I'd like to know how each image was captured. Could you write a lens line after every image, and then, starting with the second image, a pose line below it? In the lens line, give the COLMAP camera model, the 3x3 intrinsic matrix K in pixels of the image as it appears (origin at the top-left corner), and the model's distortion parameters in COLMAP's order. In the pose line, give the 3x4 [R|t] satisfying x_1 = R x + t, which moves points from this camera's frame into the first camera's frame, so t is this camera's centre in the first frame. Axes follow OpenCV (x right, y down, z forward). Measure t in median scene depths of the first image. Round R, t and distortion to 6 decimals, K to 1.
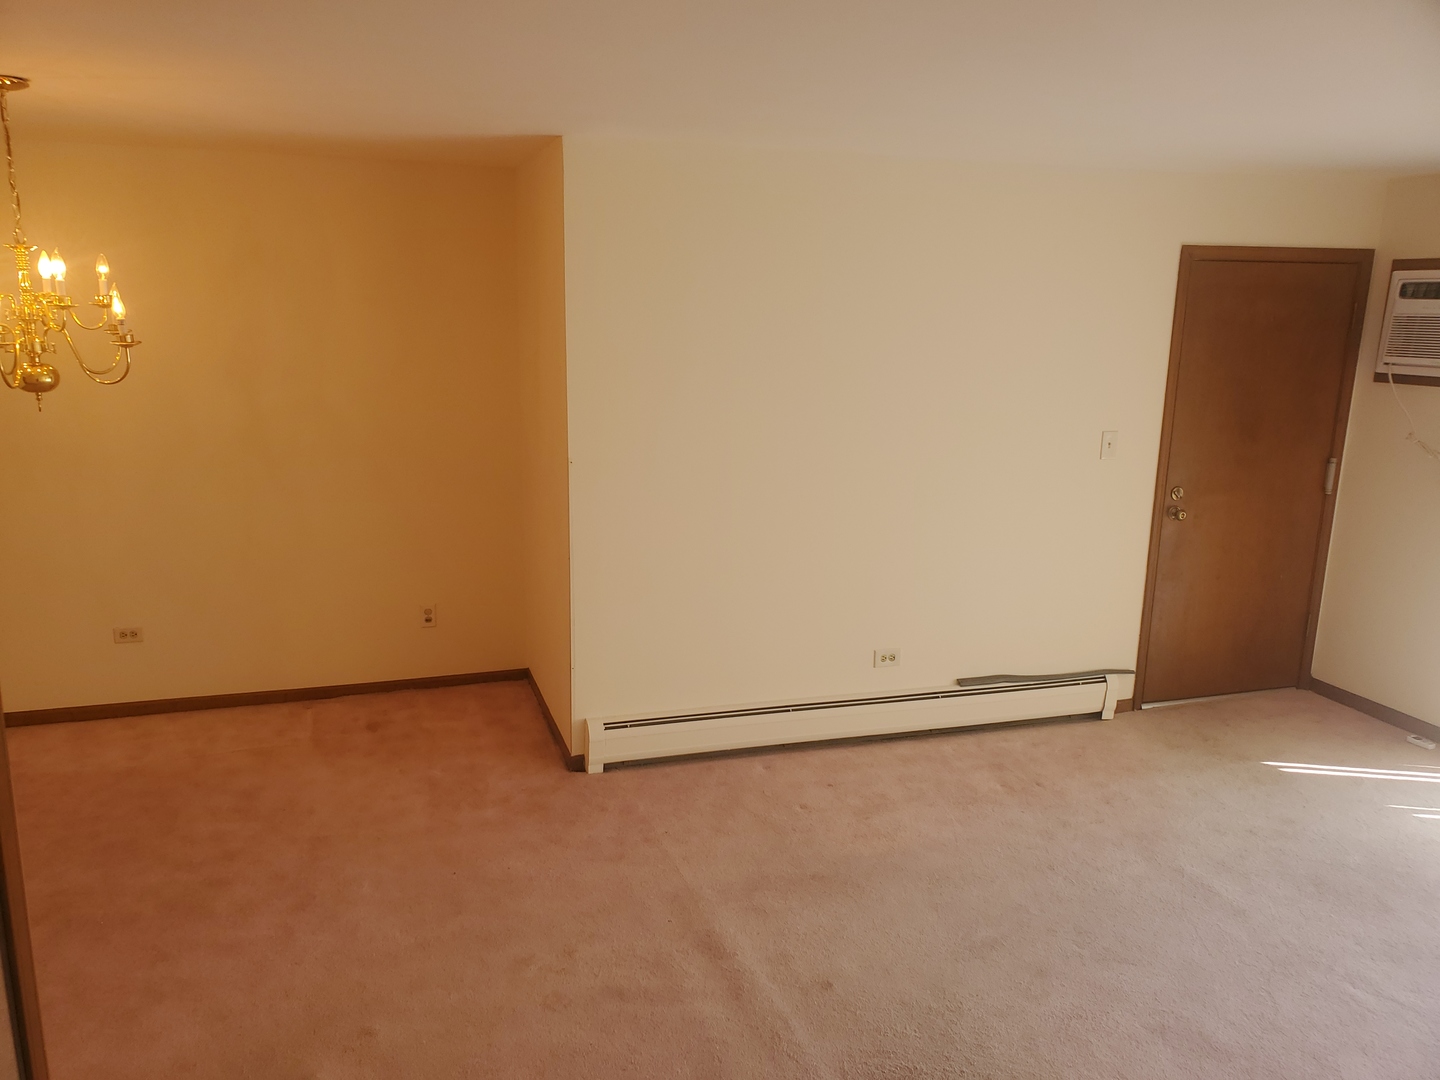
lens RADIAL K [[1123.3, 0, 699.2], [0, 1123.3, 547.1], [0, 0, 1]] dist [0.033264, -0.024922]
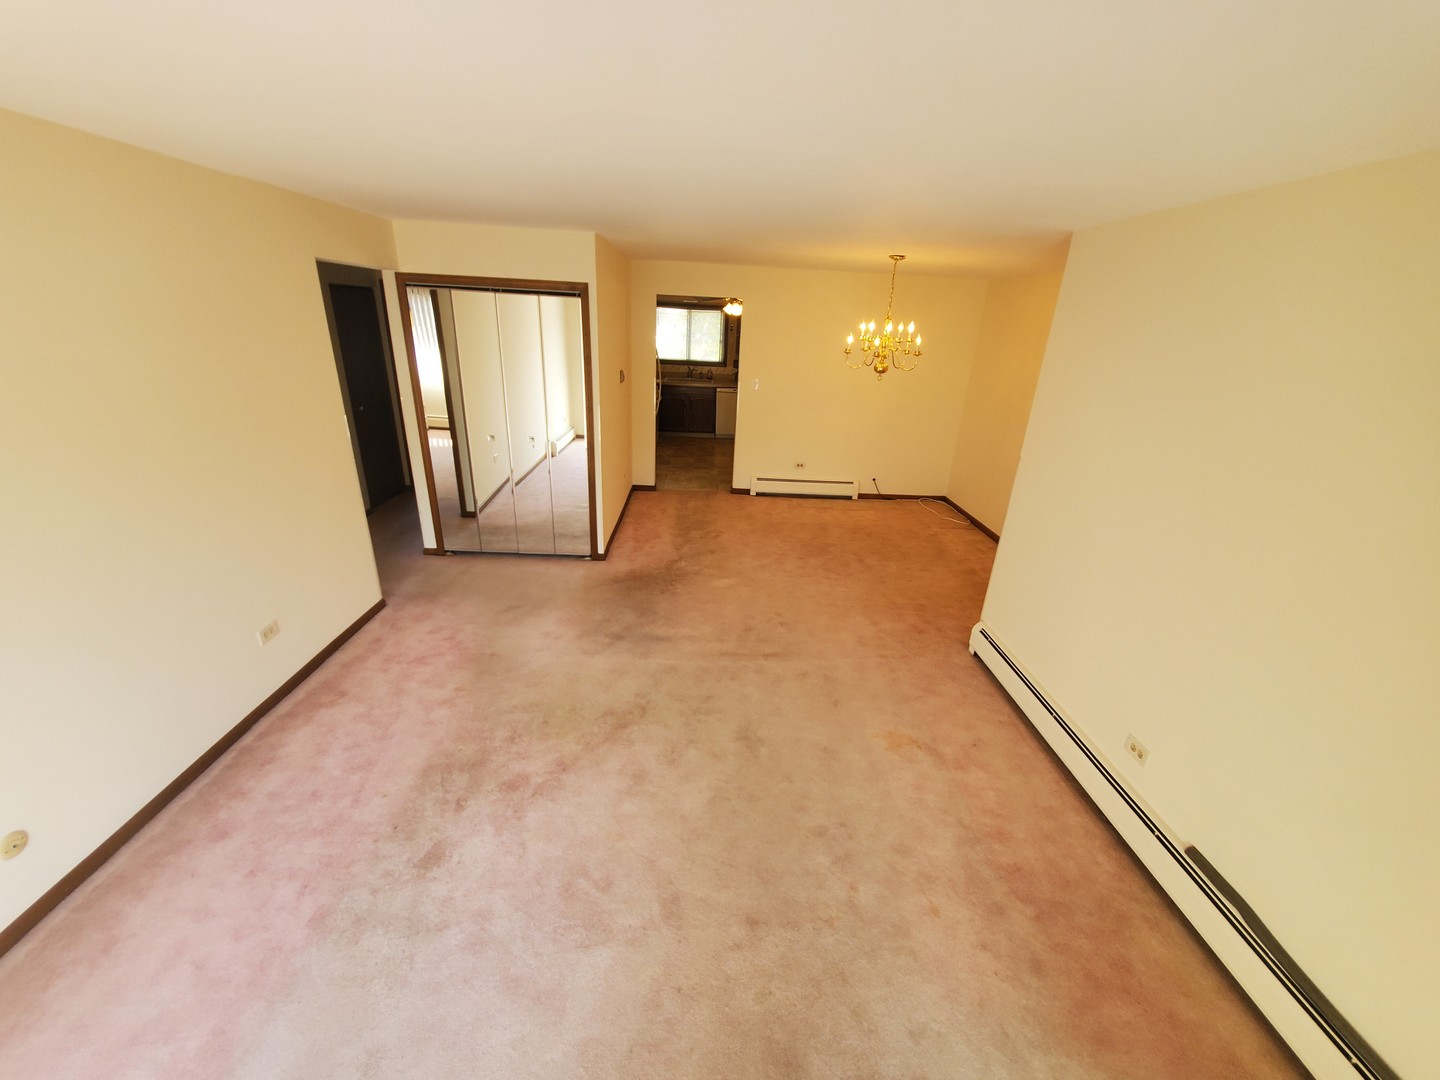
lens RADIAL K [[569.3, 0, 726.3], [0, 569.3, 537.9], [0, 0, 1]] dist [-0.000853, 0.000714]
pose [[-0.263372, 0.320687, -0.909833, 0.646671], [-0.265141, 0.882746, 0.387891, -0.155888], [0.927543, 0.343393, -0.147463, 0.697700]]
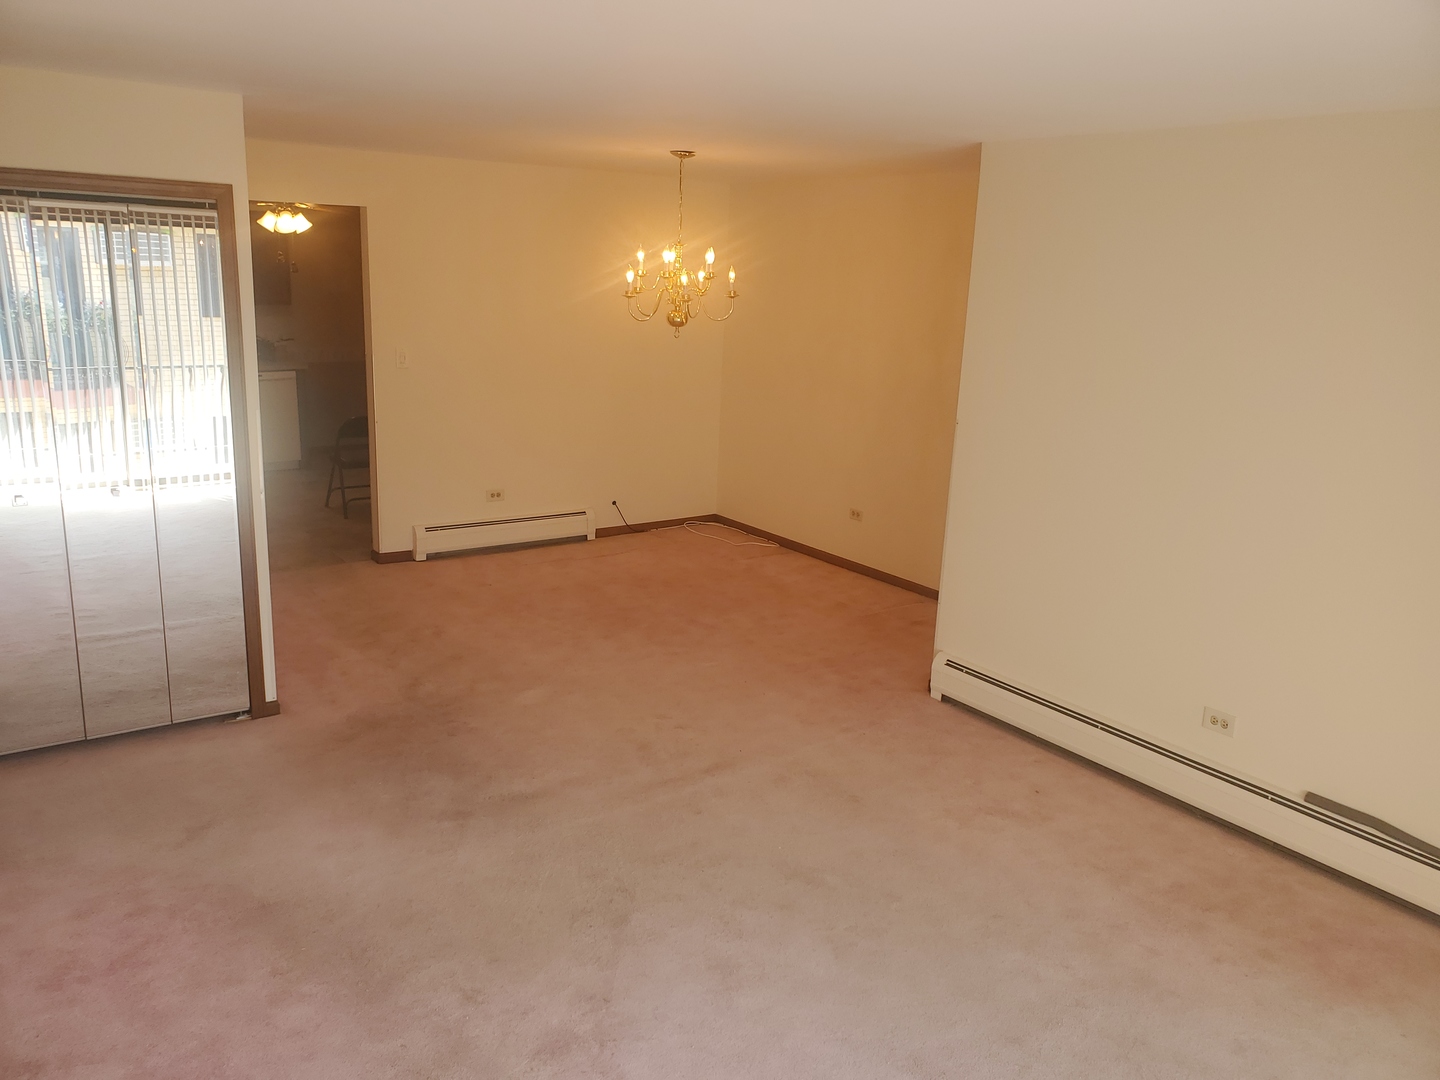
lens RADIAL K [[1123.3, 0, 706.3], [0, 1123.3, 537.2], [0, 0, 1]] dist [0.033264, -0.024922]
pose [[0.306698, 0.222425, -0.925453, 0.807256], [-0.242349, 0.958515, 0.150056, -0.066492], [0.920436, 0.178260, 0.347879, 0.339597]]
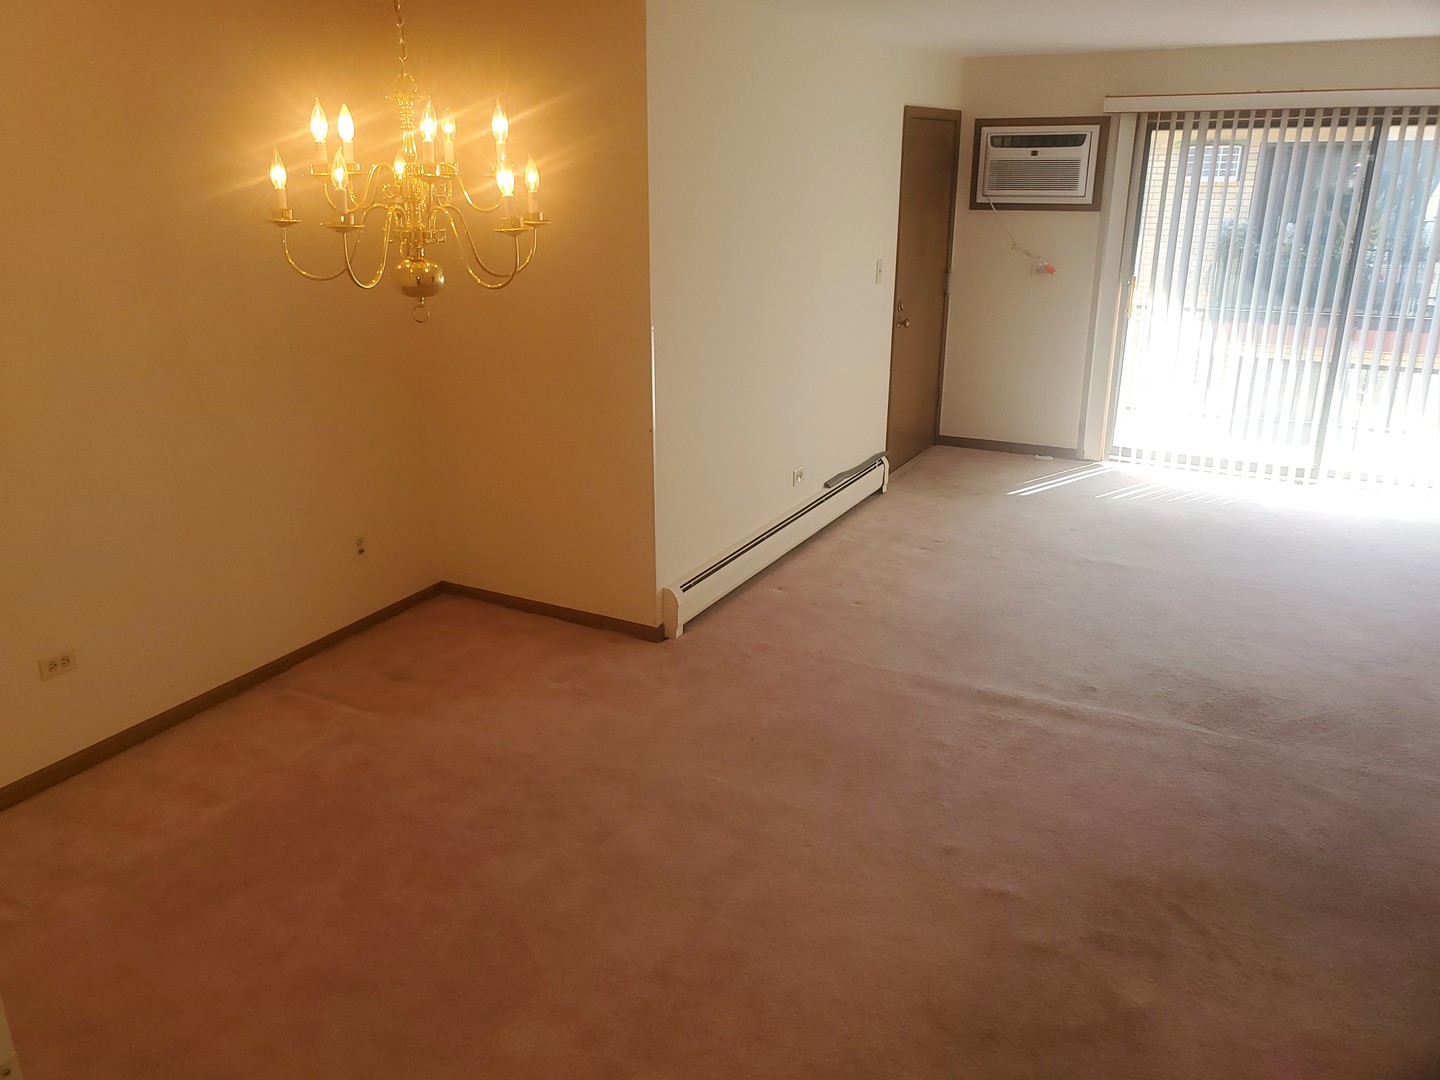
lens RADIAL K [[1123.3, 0, 673.5], [0, 1123.3, 517.4], [0, 0, 1]] dist [0.033264, -0.024922]
pose [[0.732968, -0.227120, 0.641229, -0.680683], [0.171006, 0.973867, 0.149467, -0.053250], [-0.658418, 0.000100, 0.752652, 0.223974]]
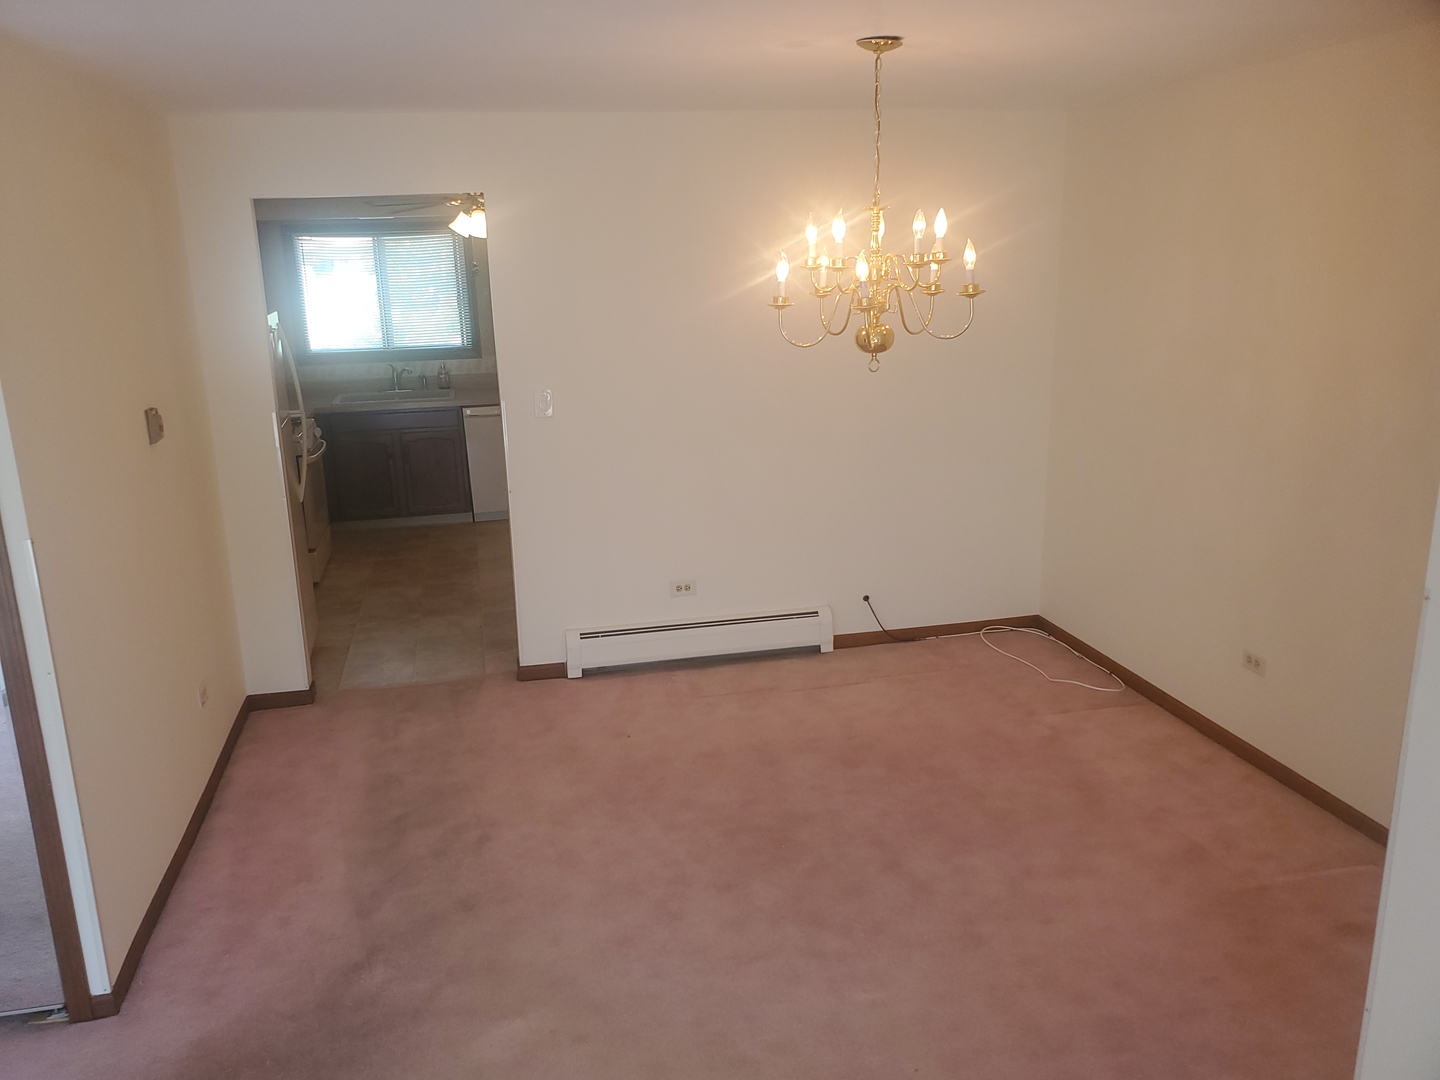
lens RADIAL K [[1123.3, 0, 685.8], [0, 1123.3, 528.4], [0, 0, 1]] dist [0.033264, -0.024922]
pose [[-0.102663, 0.229196, -0.967951, 0.317725], [-0.189828, 0.950695, 0.245244, -0.141915], [0.976435, 0.208922, -0.054093, 0.648216]]
